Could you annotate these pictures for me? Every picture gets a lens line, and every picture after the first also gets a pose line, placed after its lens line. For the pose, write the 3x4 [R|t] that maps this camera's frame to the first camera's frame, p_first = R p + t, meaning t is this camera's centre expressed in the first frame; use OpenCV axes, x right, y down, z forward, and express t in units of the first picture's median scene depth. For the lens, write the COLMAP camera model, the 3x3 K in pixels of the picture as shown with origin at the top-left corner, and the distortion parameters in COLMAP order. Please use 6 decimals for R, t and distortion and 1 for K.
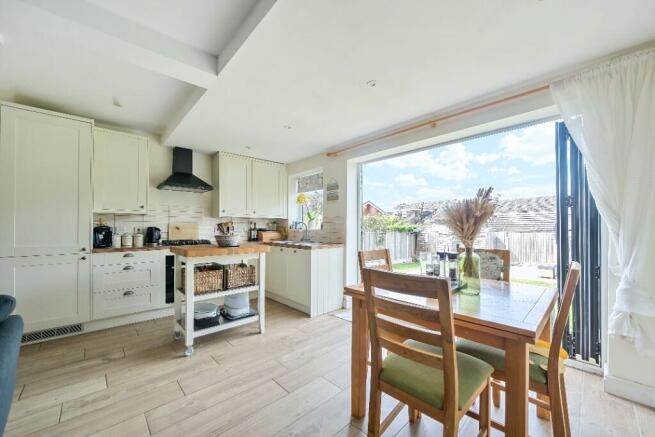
lens RADIAL K [[248.2, 0, 326.3], [0, 248.2, 228.5], [0, 0, 1]] dist [-0.001549, -0.000041]
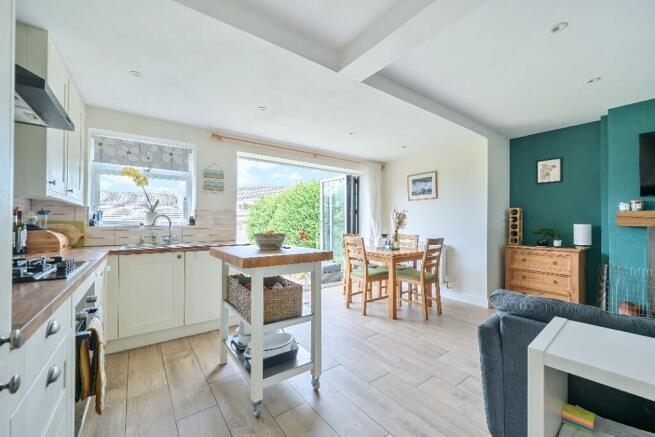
lens RADIAL K [[262.4, 0, 325.8], [0, 262.4, 221.4], [0, 0, 1]] dist [-0.000849, -0.000116]
pose [[0.121955, 0.009262, 0.992492, -0.821361], [0.002656, 0.999950, -0.009657, 0.000738], [-0.992532, 0.003814, 0.121924, 0.524542]]
